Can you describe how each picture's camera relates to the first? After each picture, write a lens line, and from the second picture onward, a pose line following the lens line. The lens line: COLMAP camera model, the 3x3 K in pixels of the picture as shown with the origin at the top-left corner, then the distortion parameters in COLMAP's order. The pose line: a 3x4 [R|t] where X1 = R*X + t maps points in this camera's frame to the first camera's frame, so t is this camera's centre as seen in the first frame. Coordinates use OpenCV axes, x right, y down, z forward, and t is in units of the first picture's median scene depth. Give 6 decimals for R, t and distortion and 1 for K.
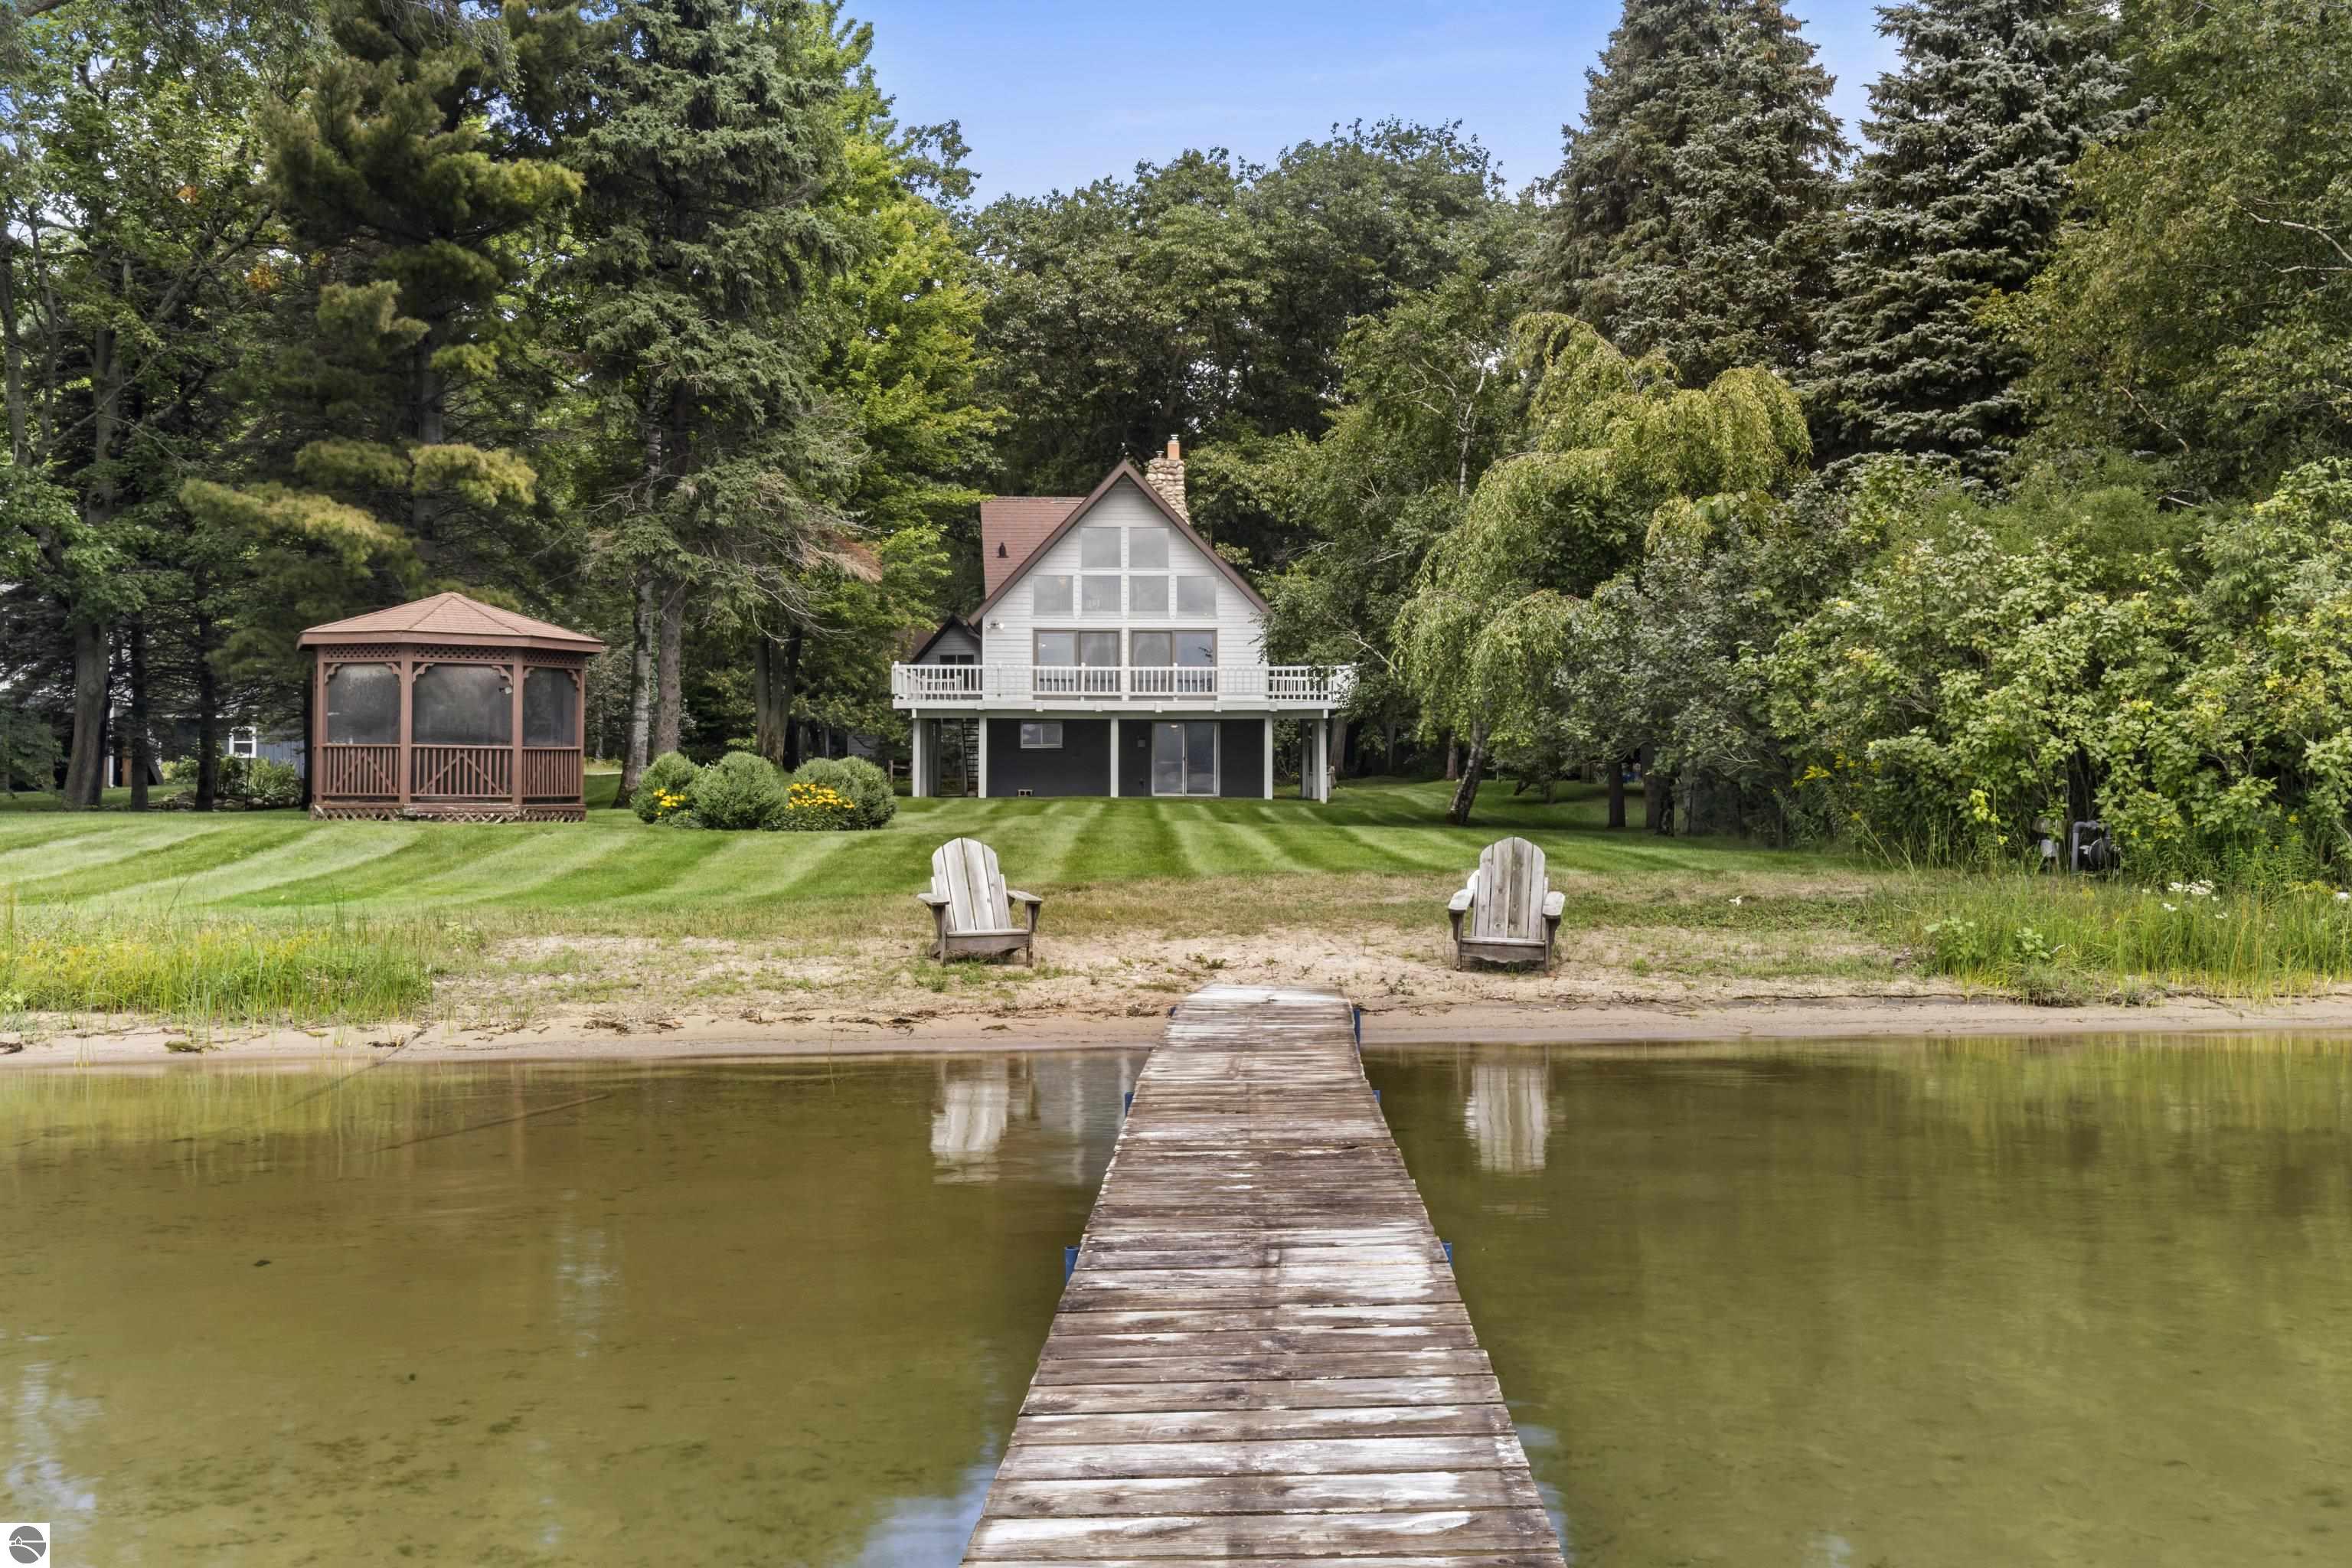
lens RADIAL K [[4768.2, 0, 1175.5], [0, 4768.2, 784.7], [0, 0, 1]] dist [0.026004, 0.000000]
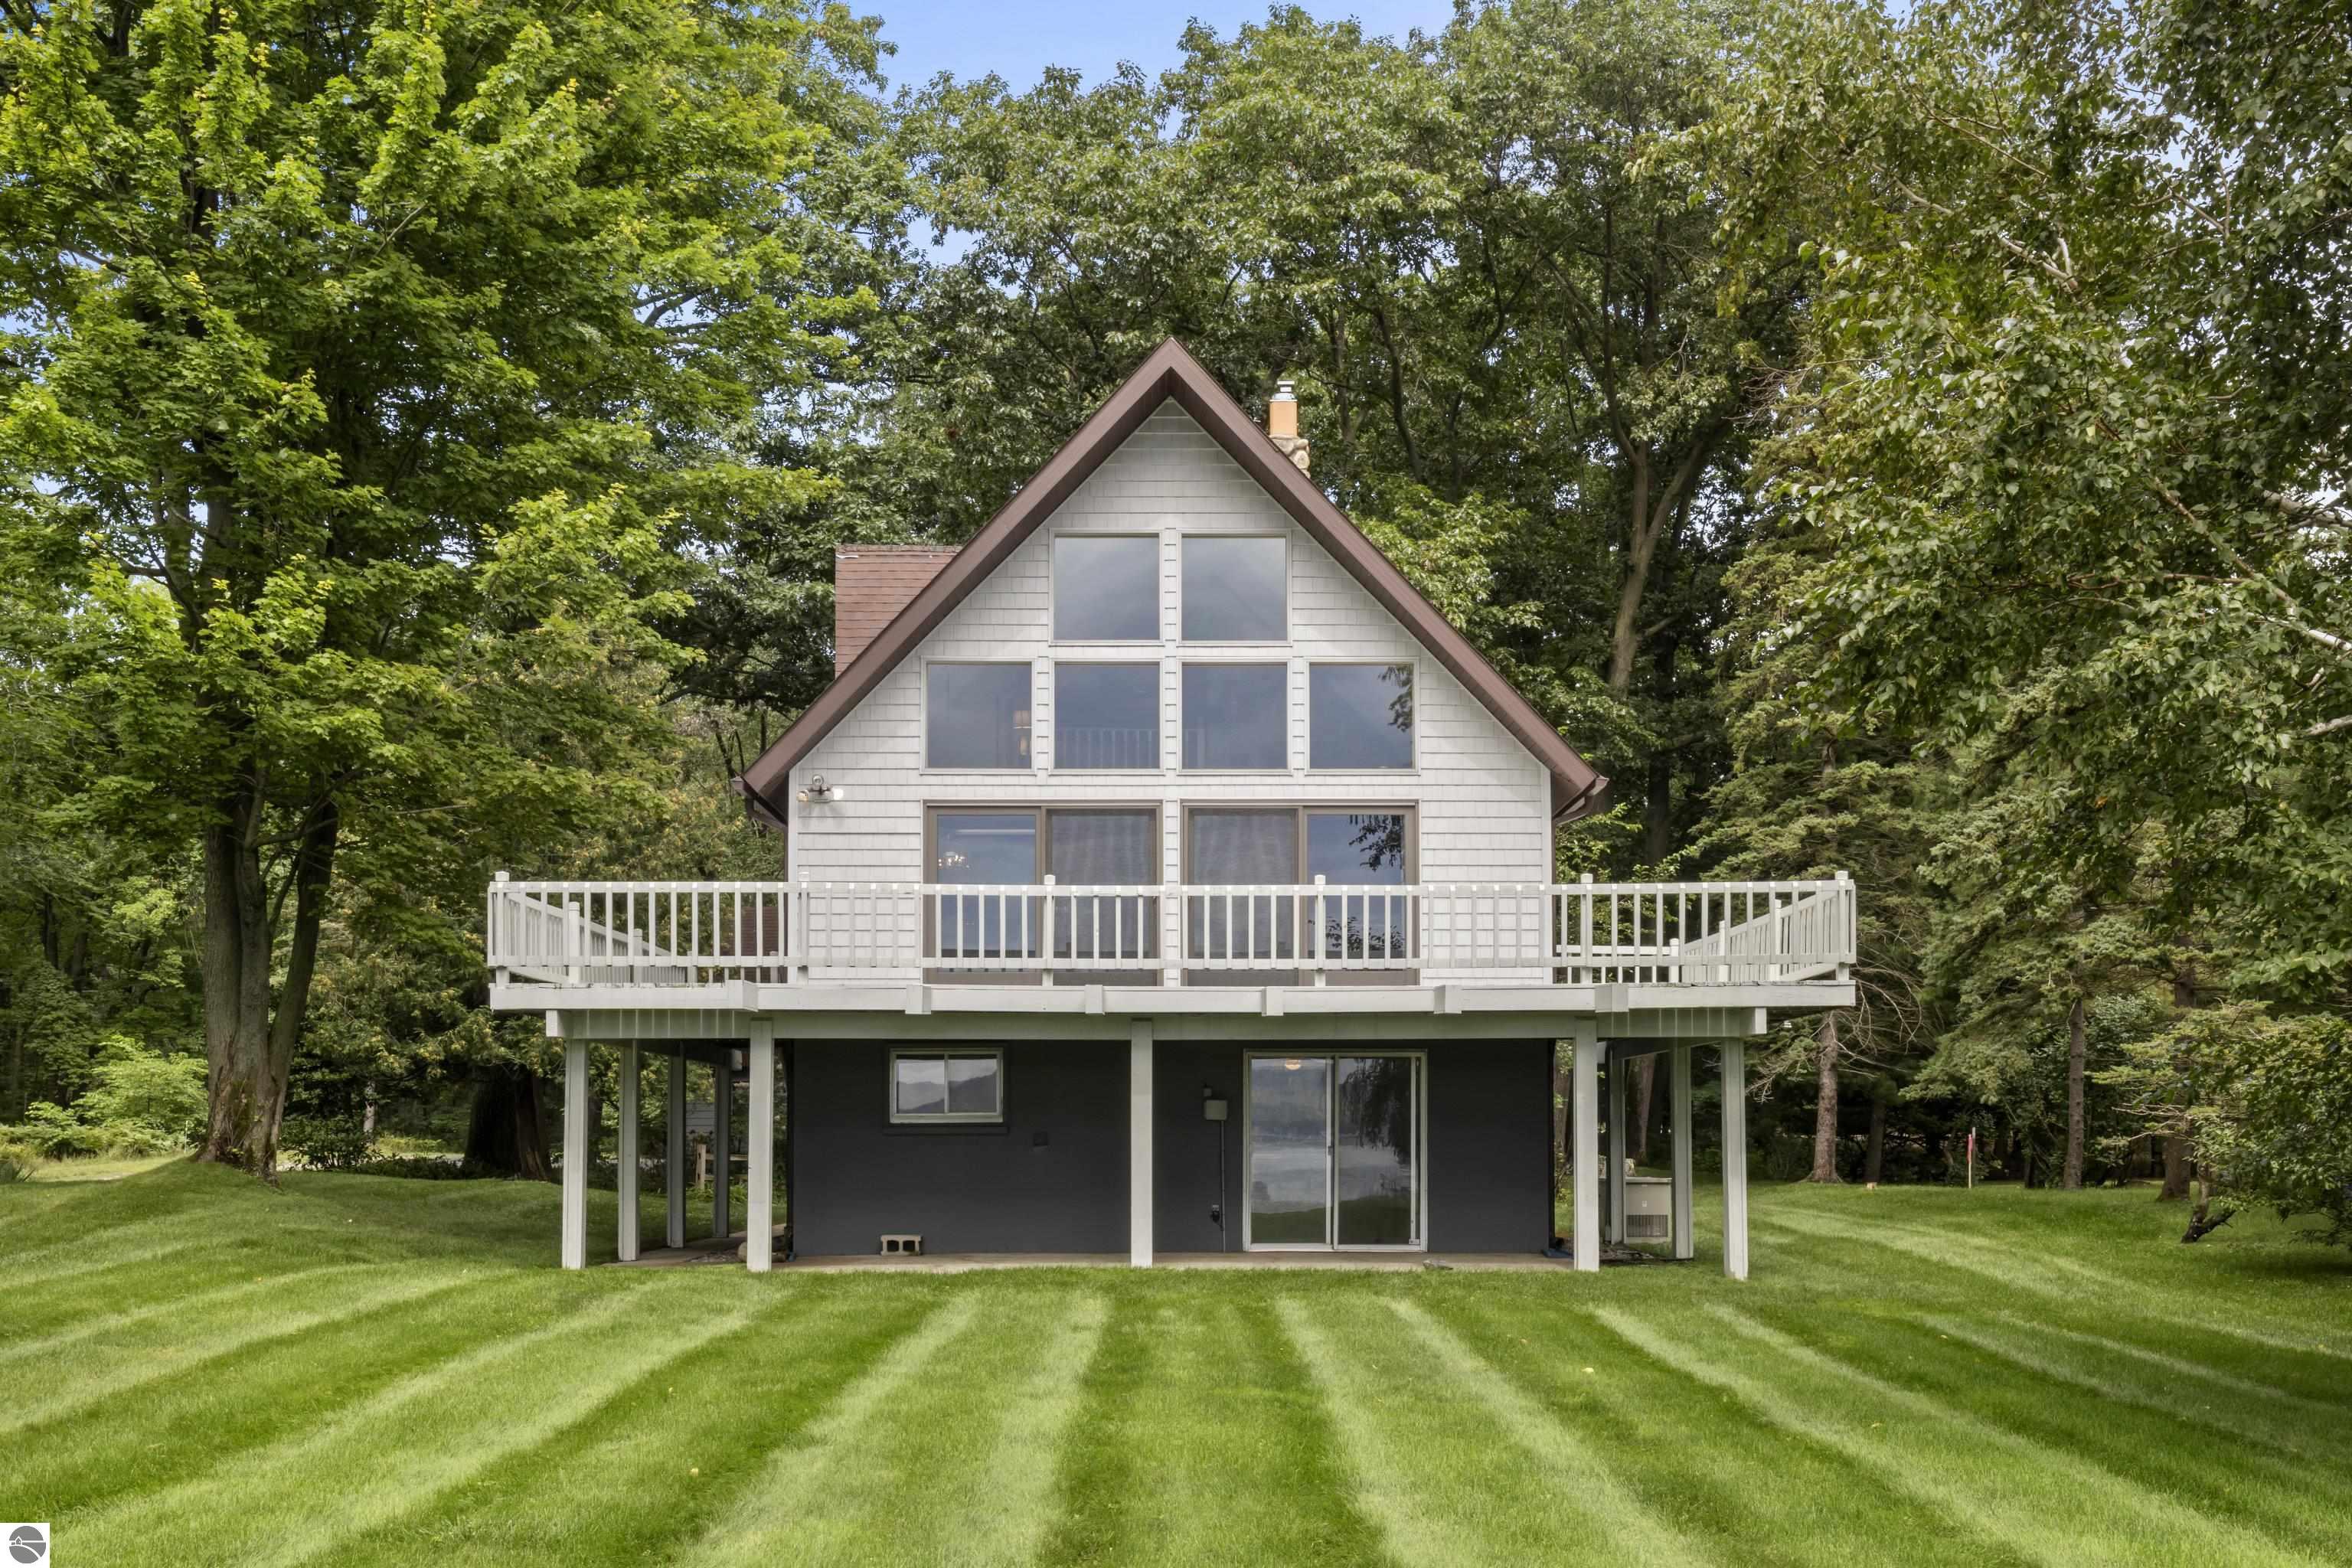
lens RADIAL K [[4768.2, 0, 1178.4], [0, 4768.2, 787.6], [0, 0, 1]] dist [0.026004, 0.000000]
pose [[0.999974, -0.001970, -0.006947, -0.007427], [0.001451, 0.997254, -0.074040, -0.006110], [0.007074, 0.074028, 0.997231, 0.634654]]
